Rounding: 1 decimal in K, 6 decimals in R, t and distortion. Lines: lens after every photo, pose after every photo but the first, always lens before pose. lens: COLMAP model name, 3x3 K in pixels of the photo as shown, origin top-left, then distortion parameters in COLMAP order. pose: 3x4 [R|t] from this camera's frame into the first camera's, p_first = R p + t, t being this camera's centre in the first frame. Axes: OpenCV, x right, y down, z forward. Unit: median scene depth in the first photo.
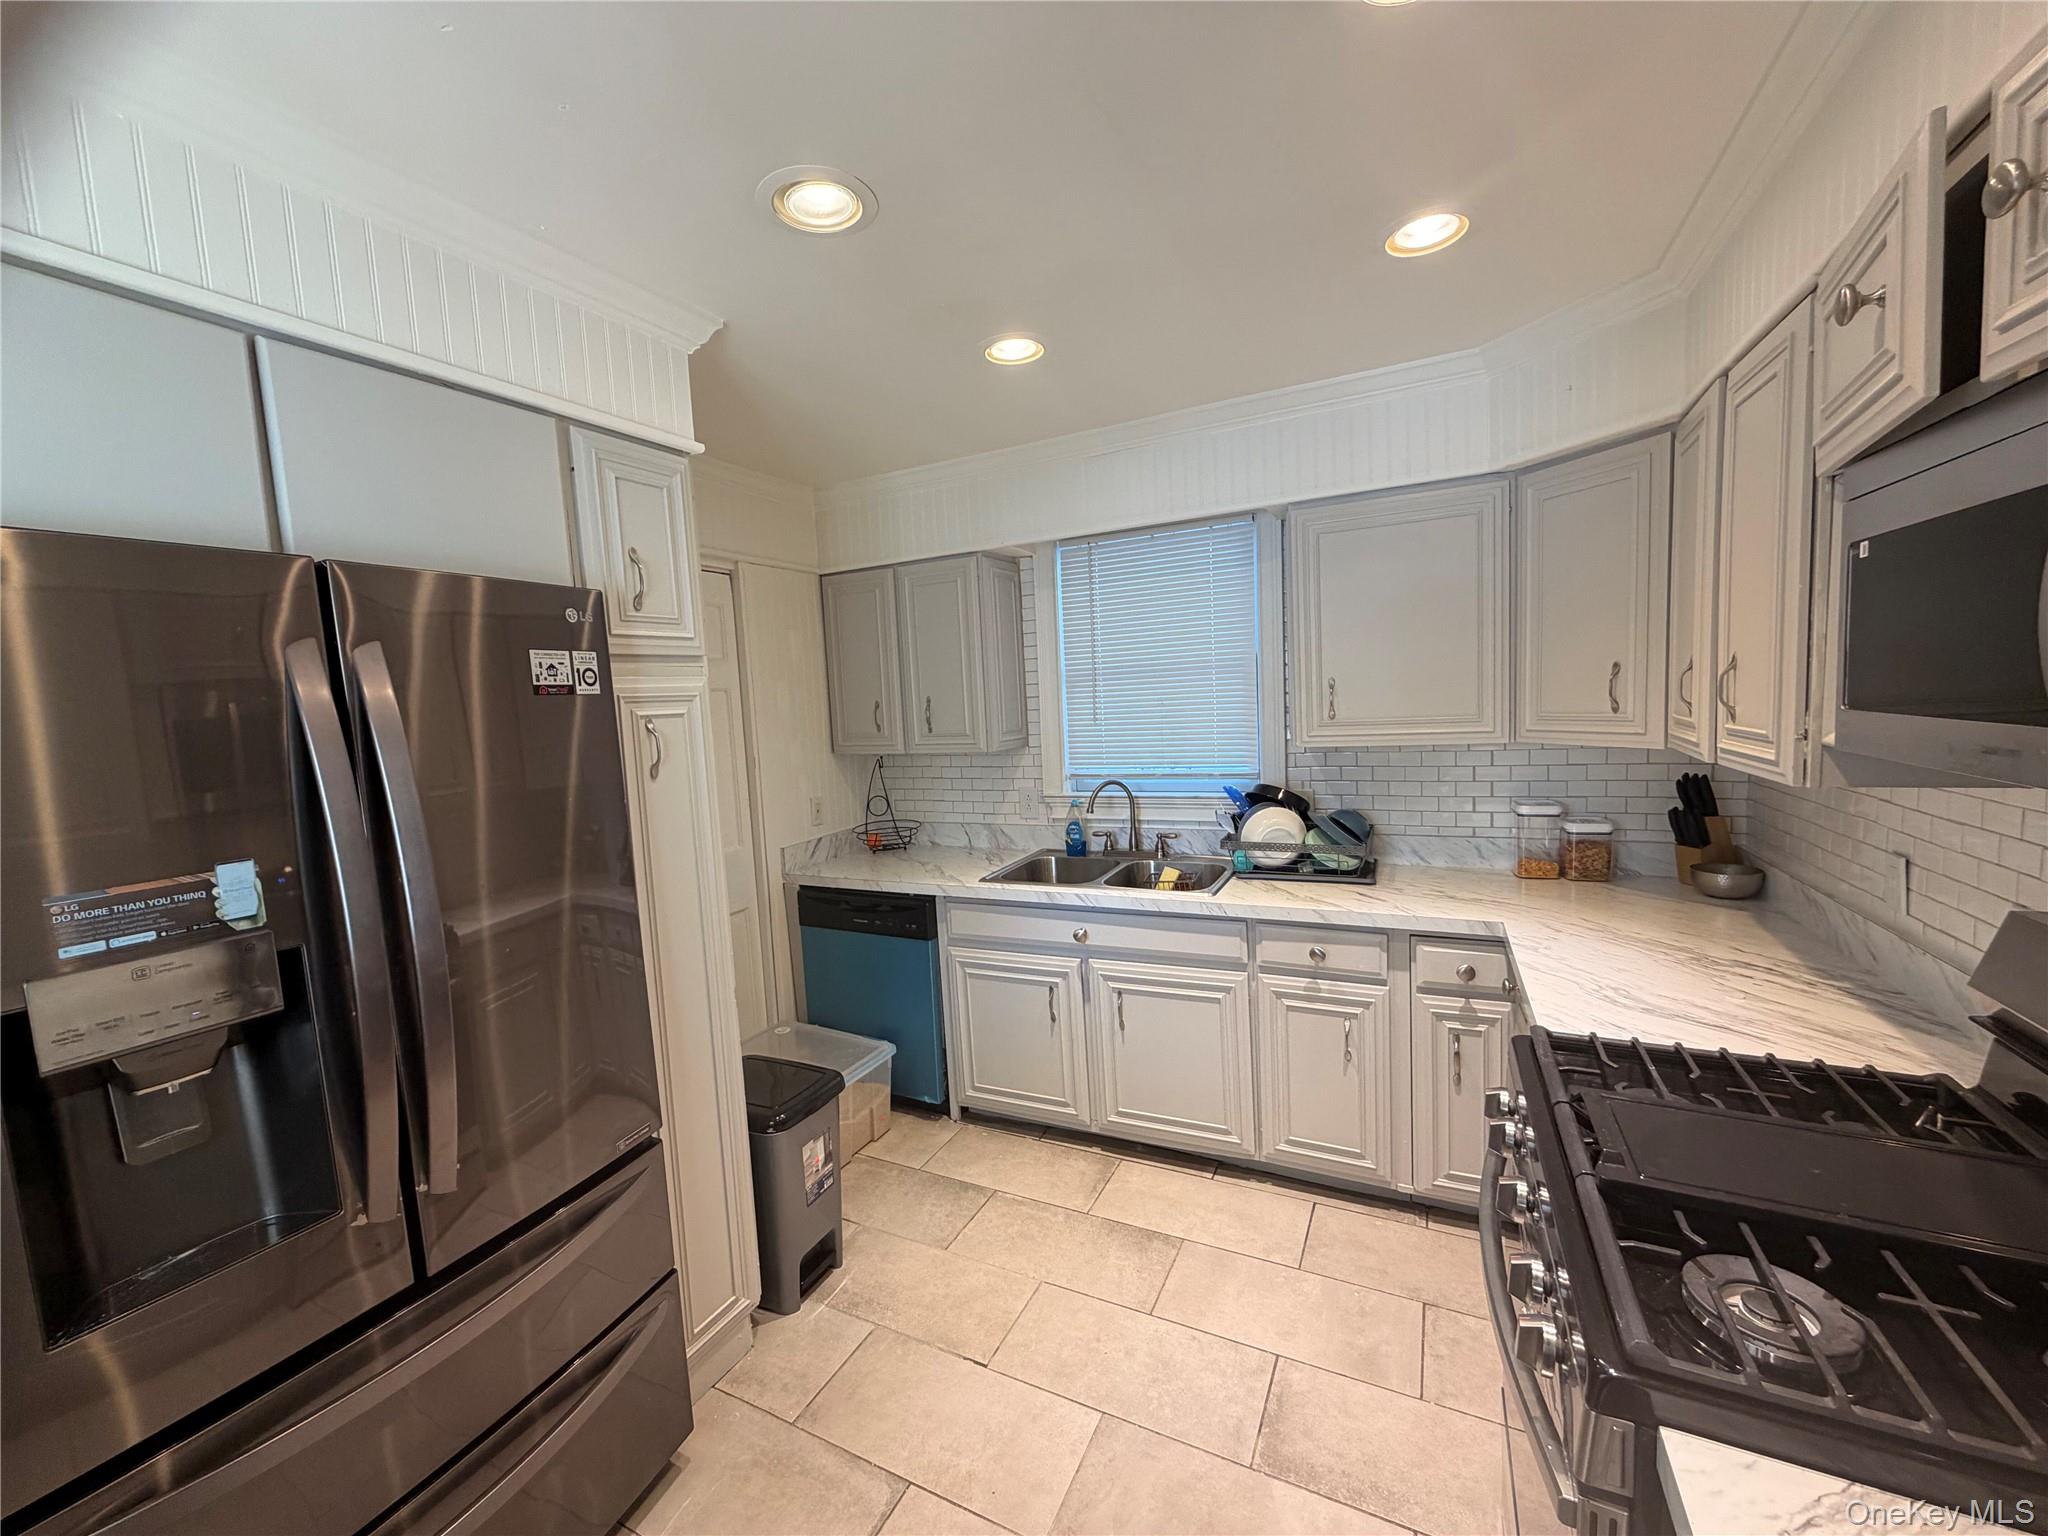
lens RADIAL K [[809.0, 0, 1021.8], [0, 809.0, 767.6], [0, 0, 1]] dist [-0.000089, 0.000235]
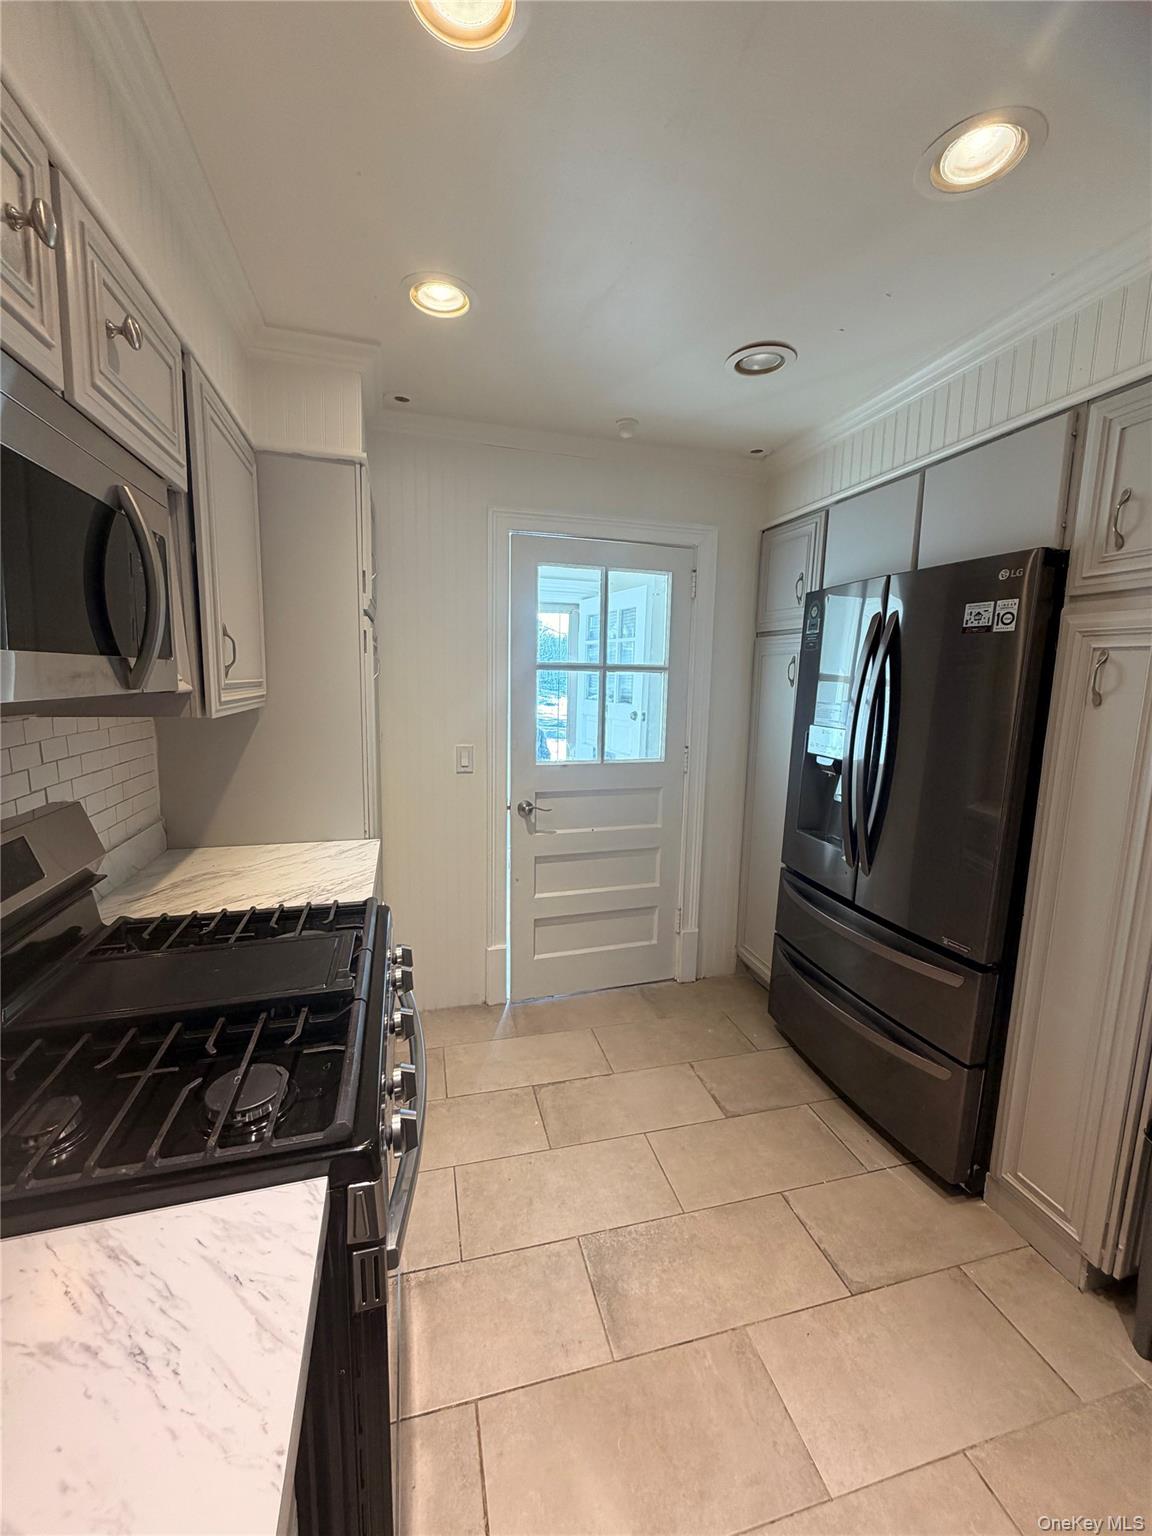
lens RADIAL K [[606.7, 0, 574.7], [0, 606.7, 761.6], [0, 0, 1]] dist [-0.000089, 0.000235]
pose [[-0.745306, 0.127222, -0.654472, 0.713735], [-0.046428, 0.969339, 0.241301, -0.091198], [0.665104, 0.210229, -0.716547, 1.301227]]
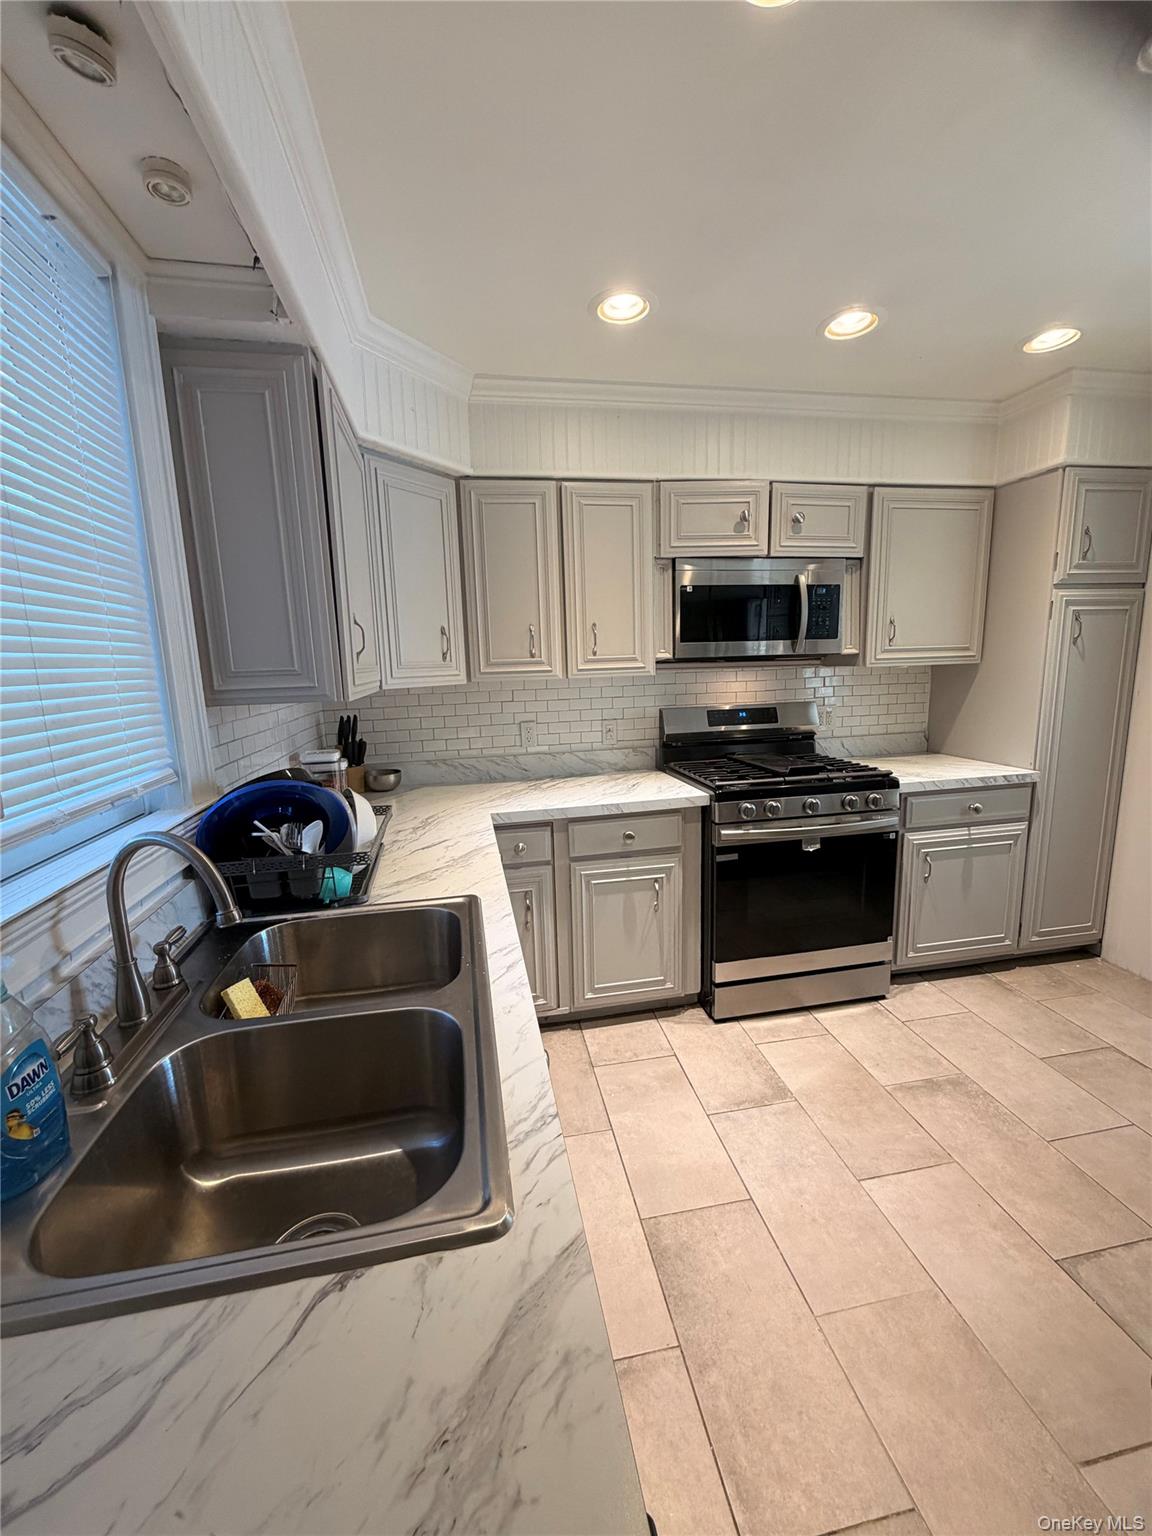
lens RADIAL K [[606.7, 0, 574.0], [0, 606.7, 761.0], [0, 0, 1]] dist [-0.000089, 0.000235]
pose [[-0.598294, -0.062786, 0.798813, -0.408789], [0.136932, 0.974249, 0.179134, -0.077806], [-0.789490, 0.216557, -0.574290, 2.049106]]
